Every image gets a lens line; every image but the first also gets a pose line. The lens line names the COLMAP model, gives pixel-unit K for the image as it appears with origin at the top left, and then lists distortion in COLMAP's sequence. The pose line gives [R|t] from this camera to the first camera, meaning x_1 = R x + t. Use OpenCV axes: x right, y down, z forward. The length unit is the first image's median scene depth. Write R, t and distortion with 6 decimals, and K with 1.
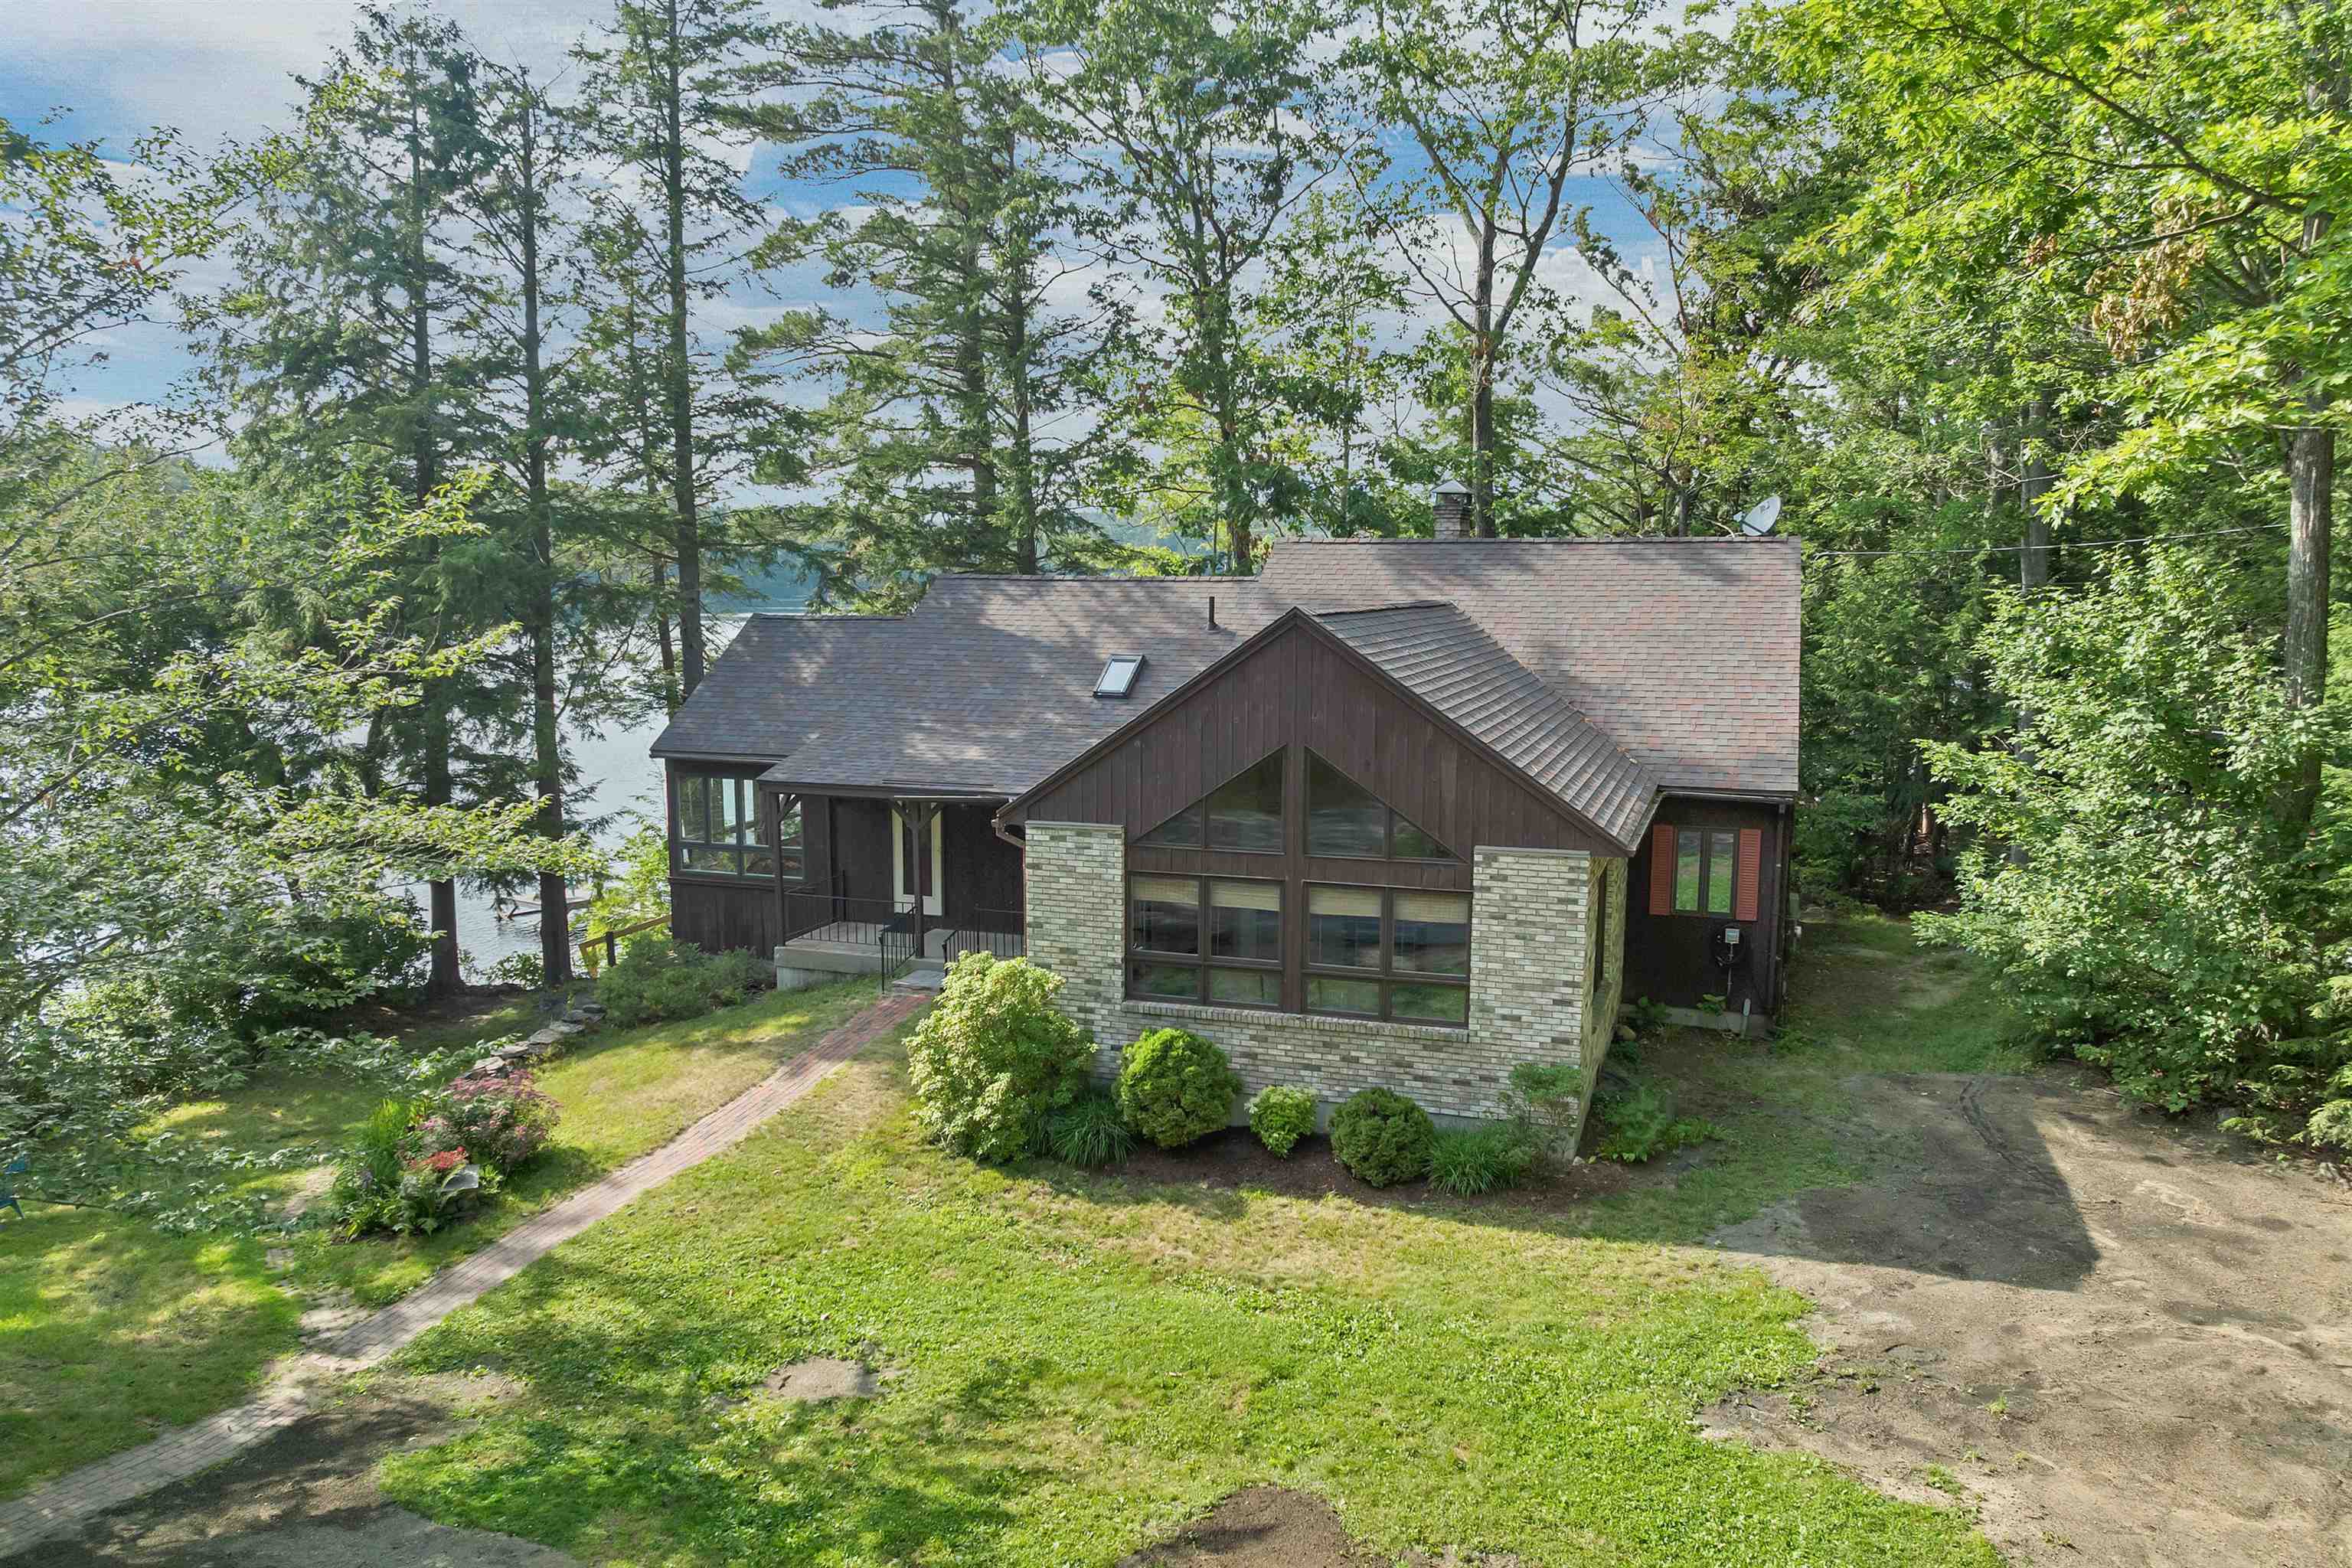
lens RADIAL K [[1677.7, 0, 1176.0], [0, 1677.7, 784.0], [0, 0, 1]] dist [-0.033533, 0.006596]
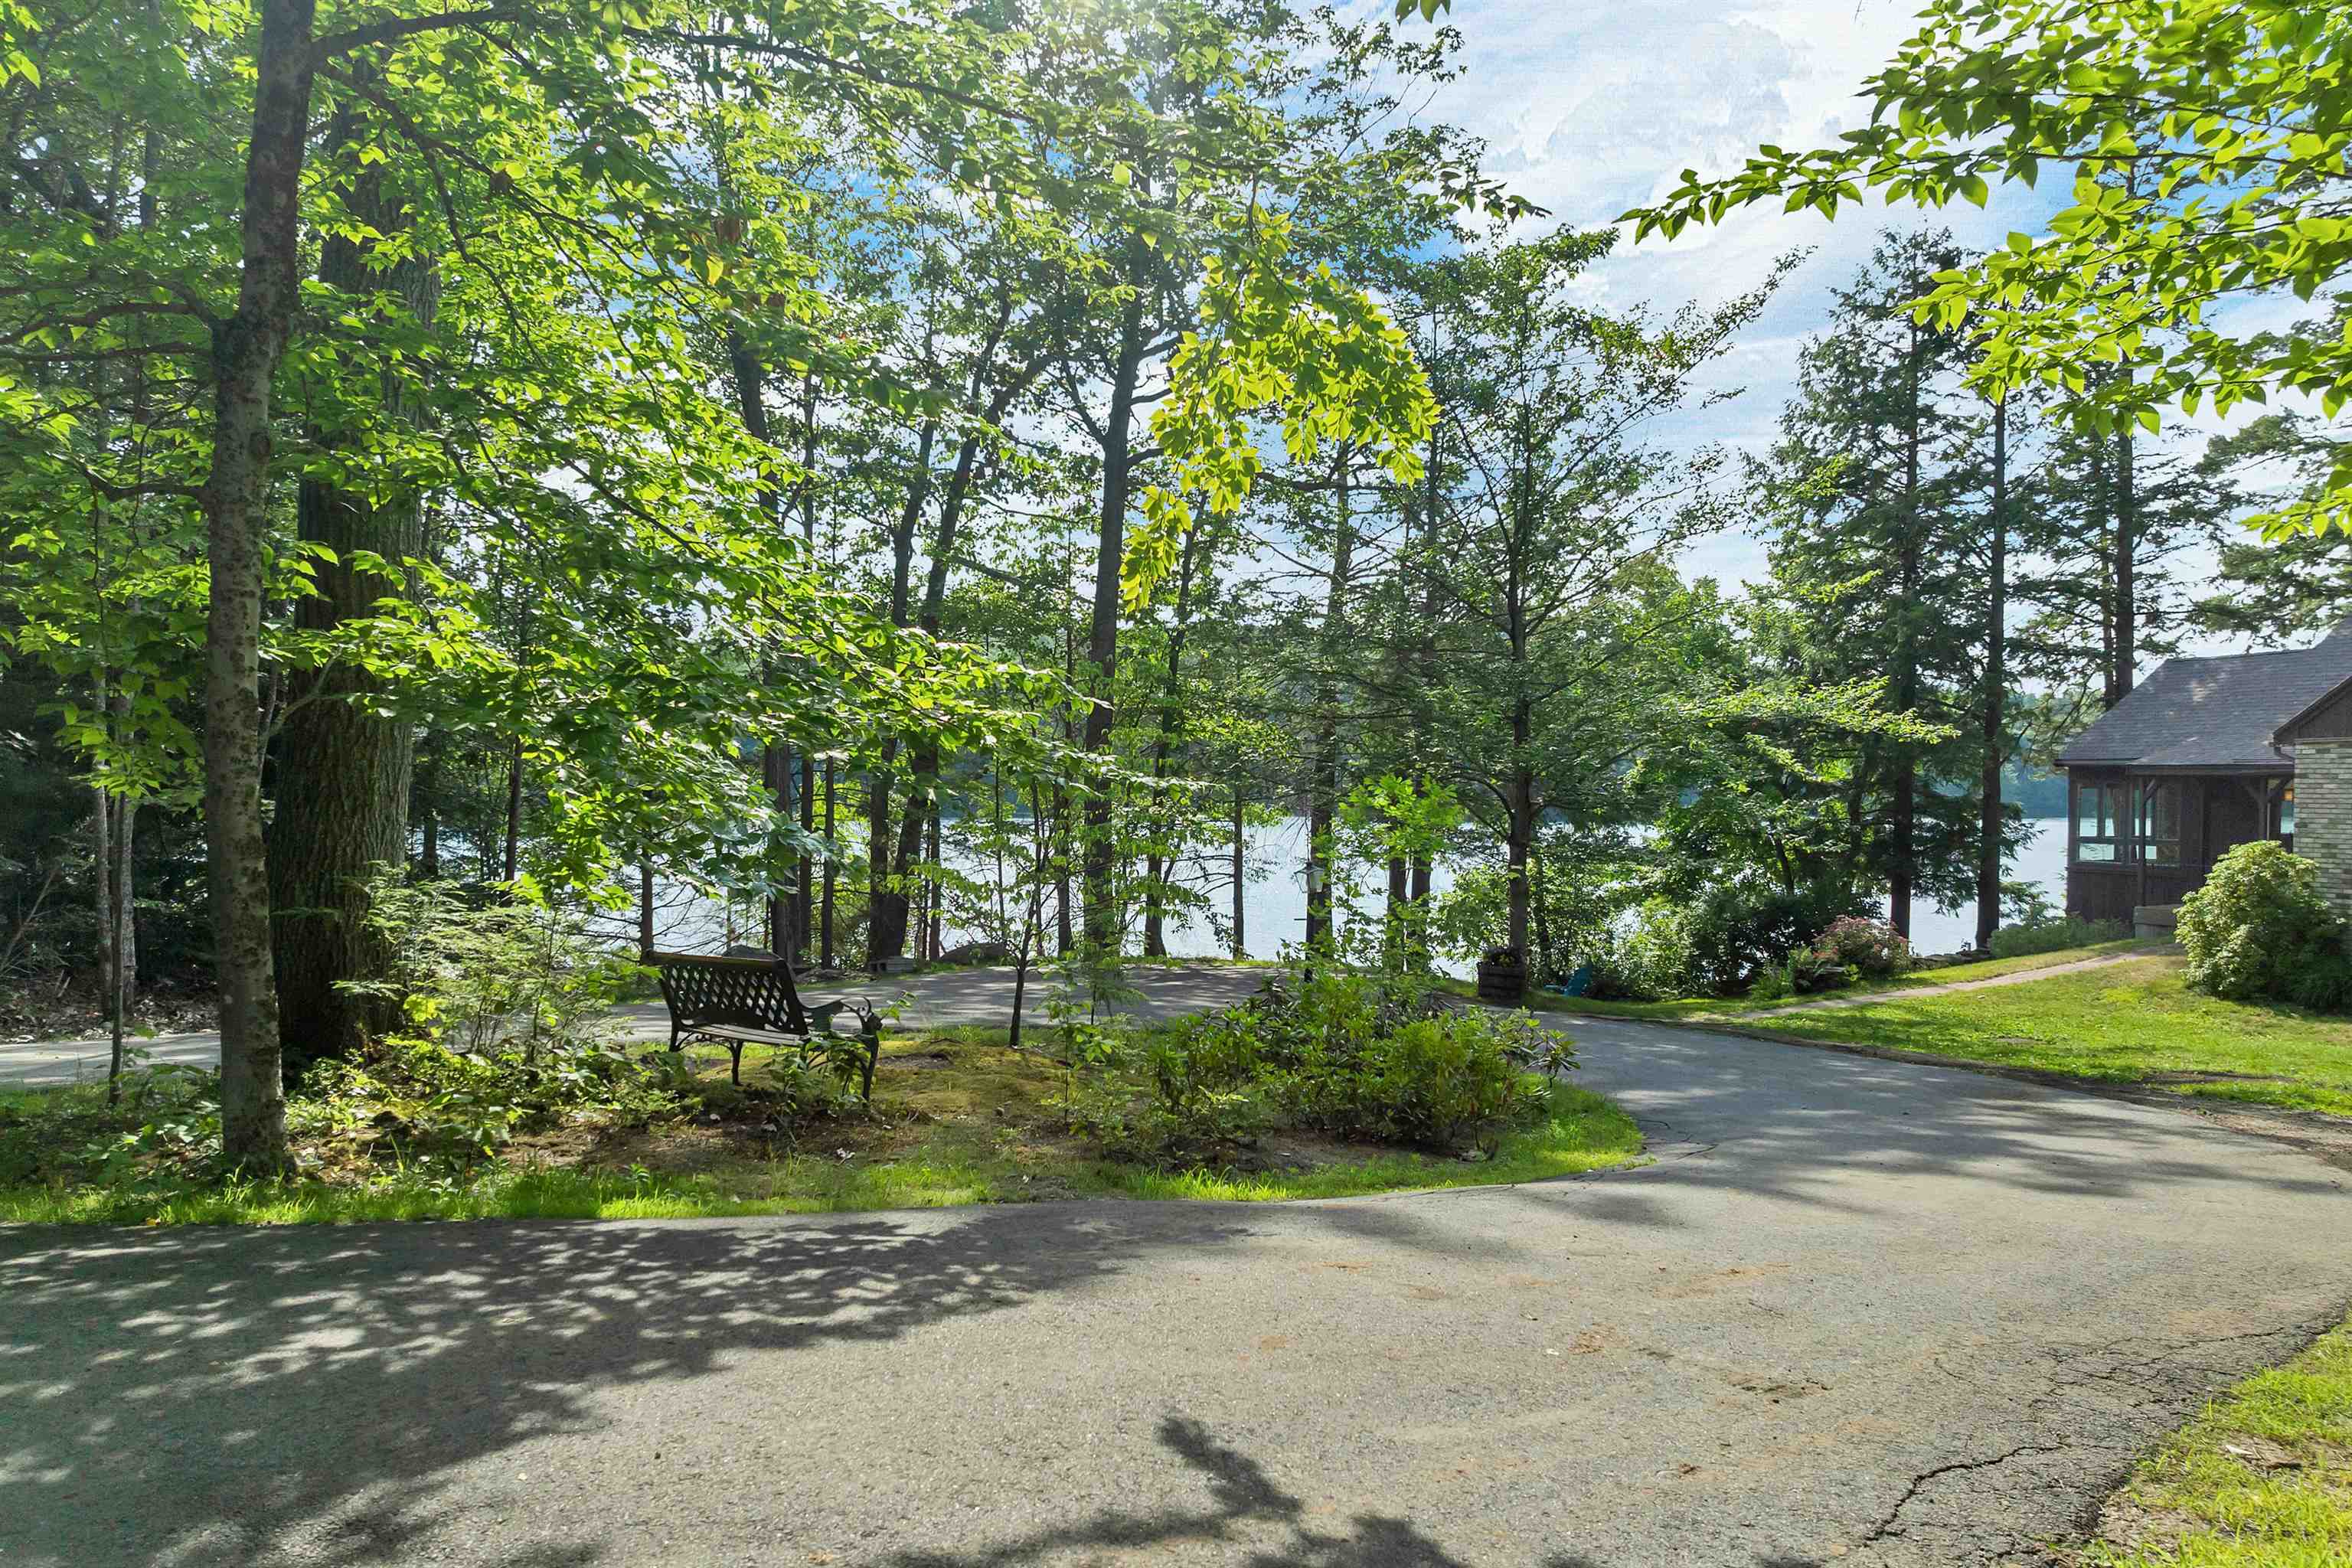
lens RADIAL K [[1677.7, 0, 1176.0], [0, 1677.7, 784.0], [0, 0, 1]] dist [-0.033533, 0.006596]
pose [[0.627101, 0.011976, -0.778846, 0.216497], [-0.115831, 0.990199, -0.078037, 0.155897], [0.770277, 0.139152, 0.622342, -0.239468]]
